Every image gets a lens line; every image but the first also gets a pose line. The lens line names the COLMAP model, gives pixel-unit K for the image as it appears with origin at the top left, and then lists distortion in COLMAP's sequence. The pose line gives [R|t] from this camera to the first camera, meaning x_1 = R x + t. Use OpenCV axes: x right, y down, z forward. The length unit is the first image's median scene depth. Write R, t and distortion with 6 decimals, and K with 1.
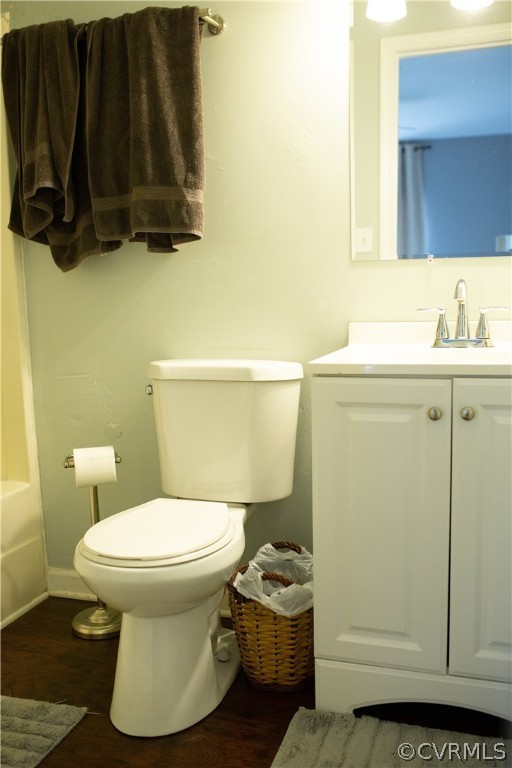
lens RADIAL K [[741.4, 0, 256.0], [0, 741.4, 384.0], [0, 0, 1]] dist [-0.051103, 0.041138]
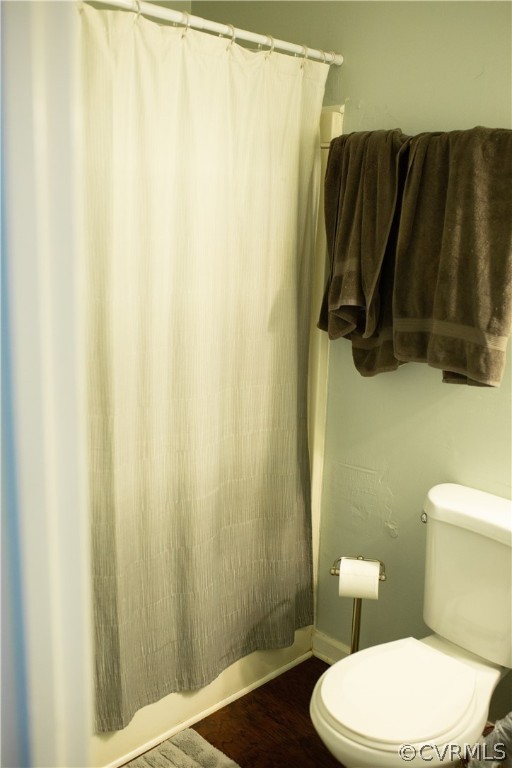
lens RADIAL K [[741.4, 0, 256.0], [0, 741.4, 384.0], [0, 0, 1]] dist [-0.051103, 0.041138]
pose [[0.884922, 0.162060, -0.436634, 0.058347], [-0.123150, 0.985560, 0.116211, -0.263464], [0.449162, -0.049066, 0.892102, 0.044352]]
